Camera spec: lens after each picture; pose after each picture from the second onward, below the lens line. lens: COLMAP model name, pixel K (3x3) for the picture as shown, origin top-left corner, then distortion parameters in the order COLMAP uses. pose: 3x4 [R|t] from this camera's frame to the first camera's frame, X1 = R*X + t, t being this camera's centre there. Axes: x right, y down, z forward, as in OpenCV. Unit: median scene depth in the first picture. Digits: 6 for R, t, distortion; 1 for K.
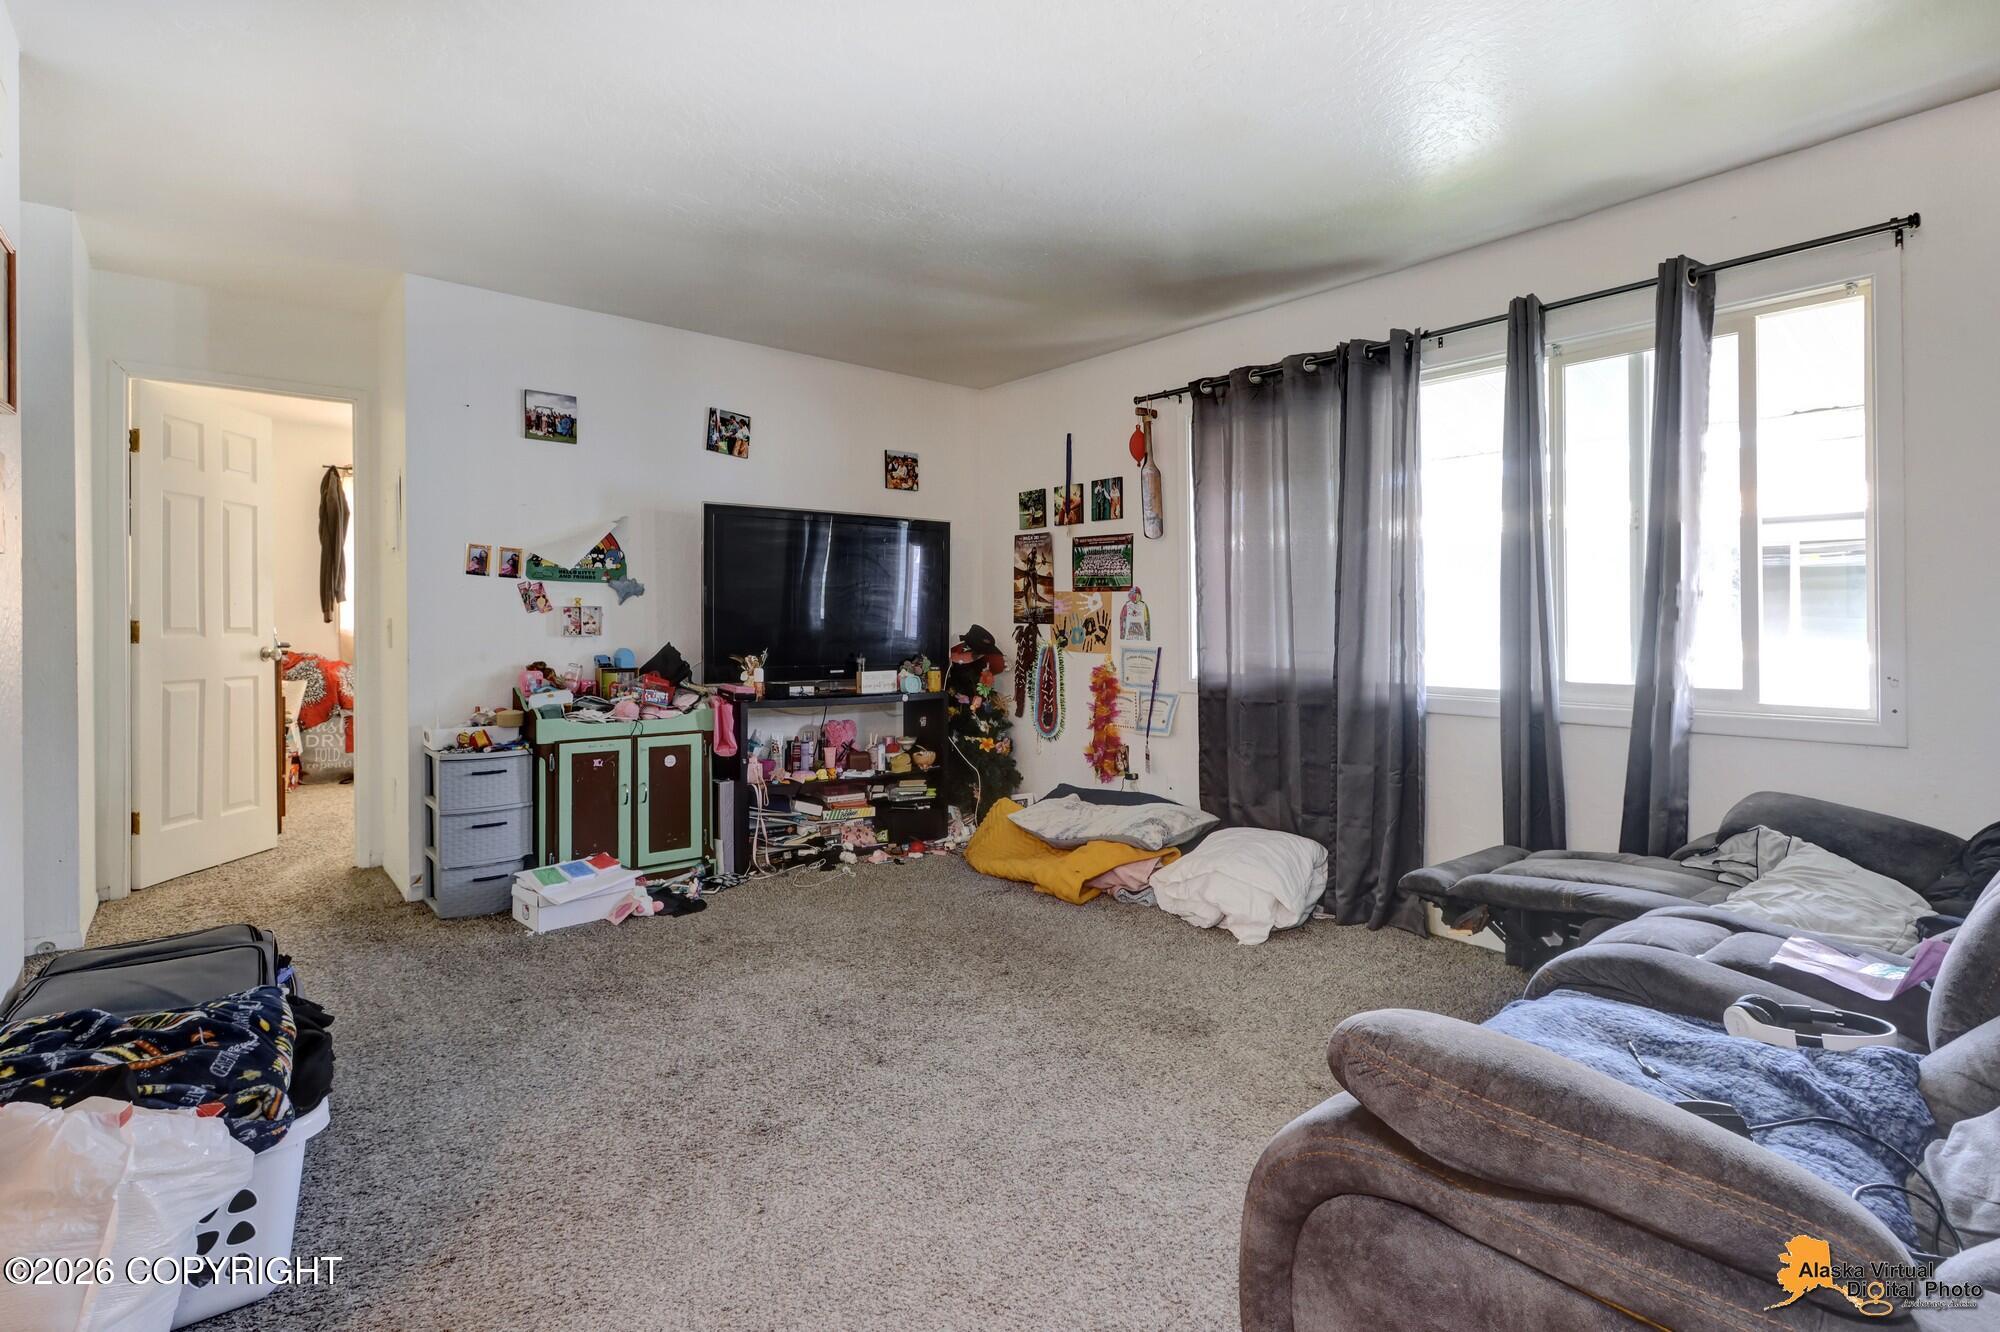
lens RADIAL K [[983.0, 0, 1017.7], [0, 983.0, 625.2], [0, 0, 1]] dist [-0.003378, -0.003184]
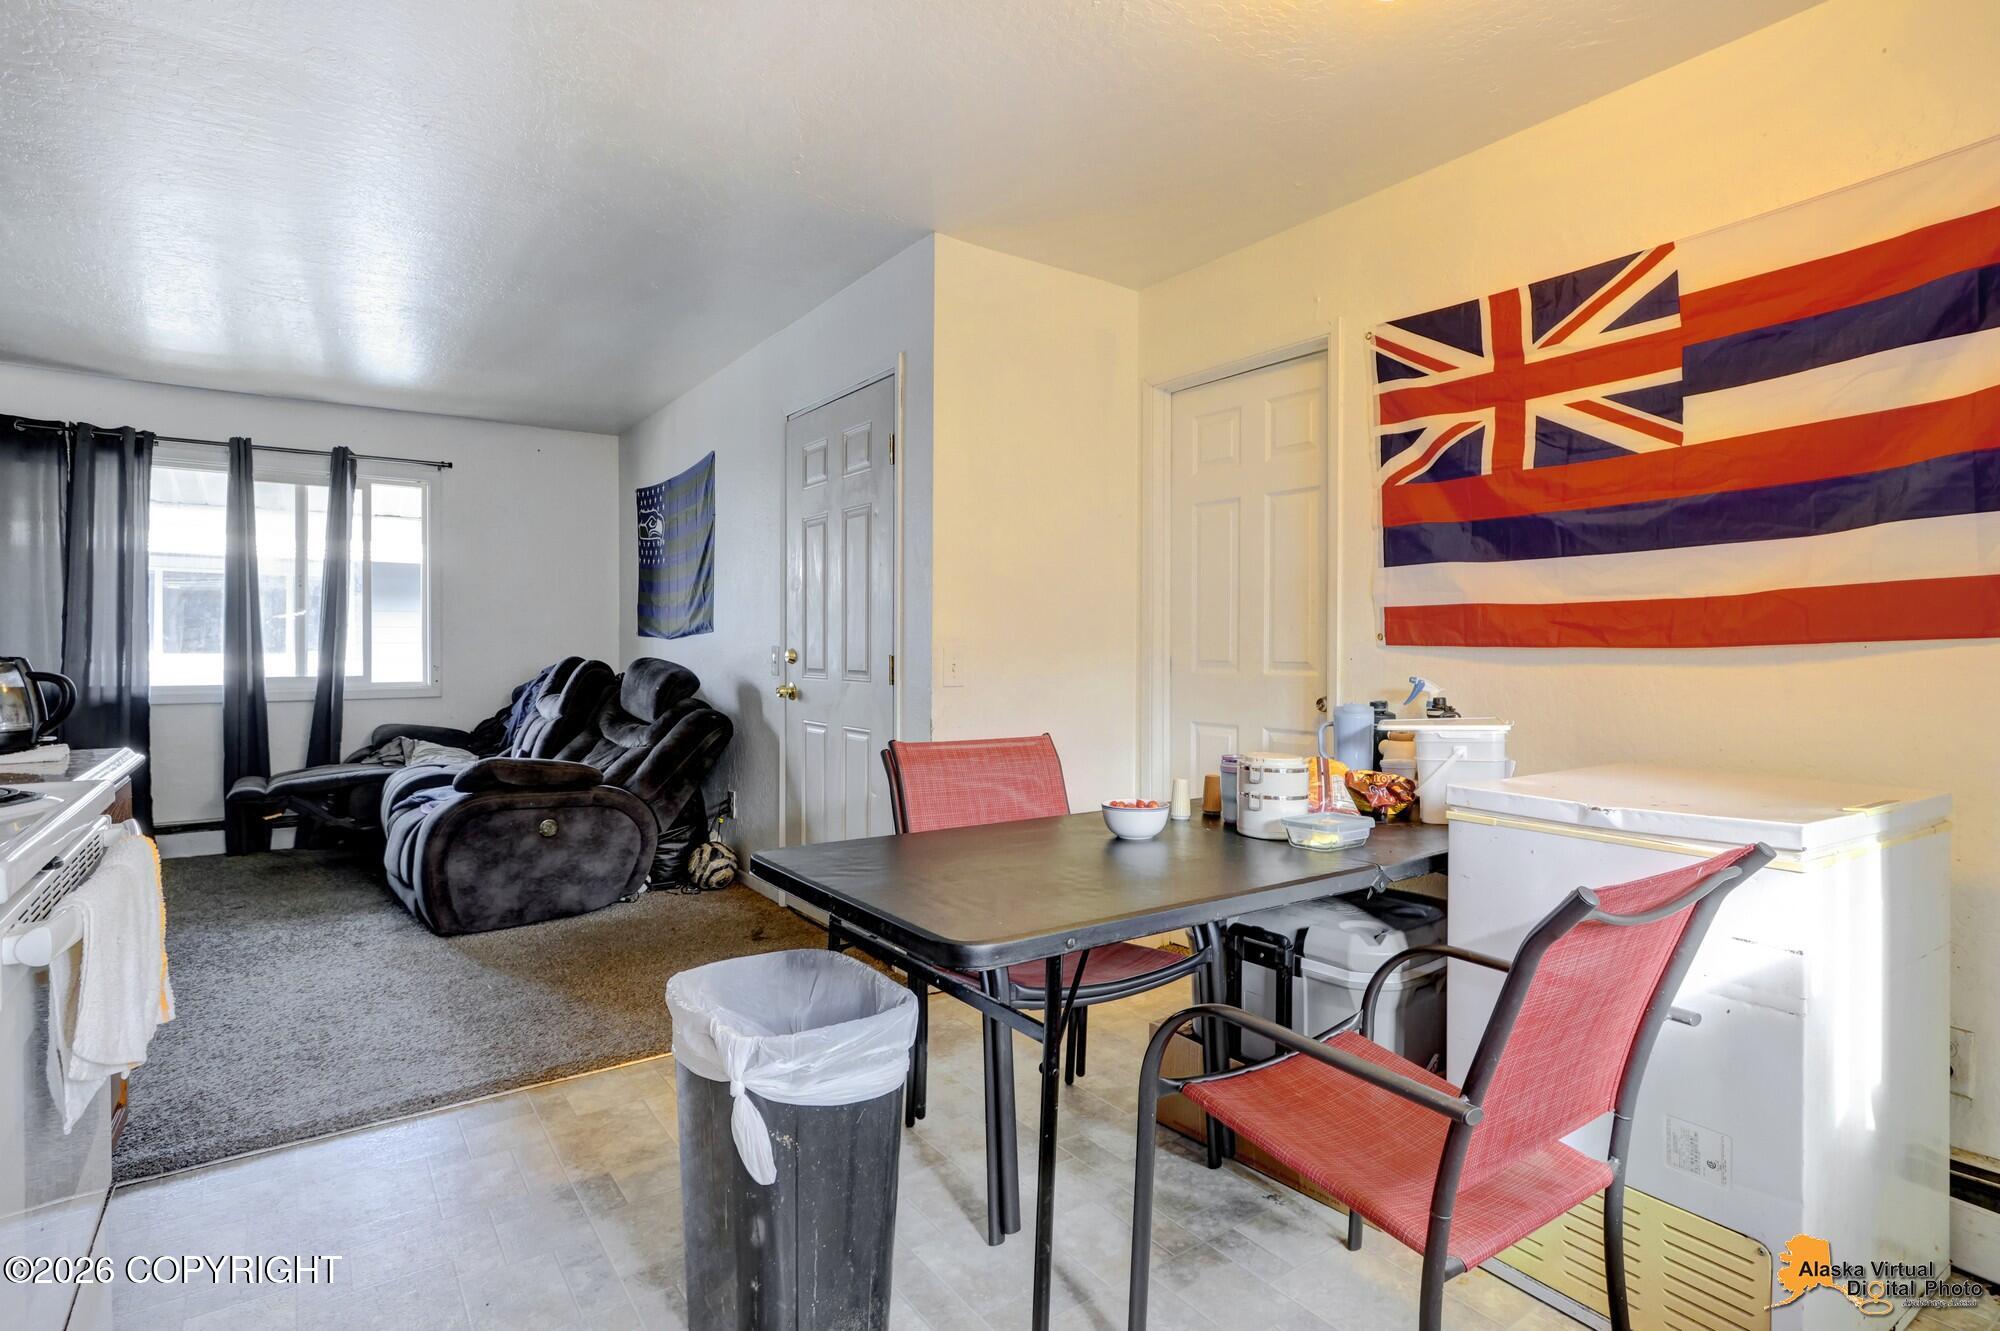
lens RADIAL K [[935.0, 0, 984.9], [0, 935.0, 651.7], [0, 0, 1]] dist [0.012248, -0.001849]
pose [[0.067769, -0.006297, 0.997681, -0.627028], [0.002855, 0.999977, 0.006118, 0.006873], [-0.997697, 0.002434, 0.067785, -0.210737]]
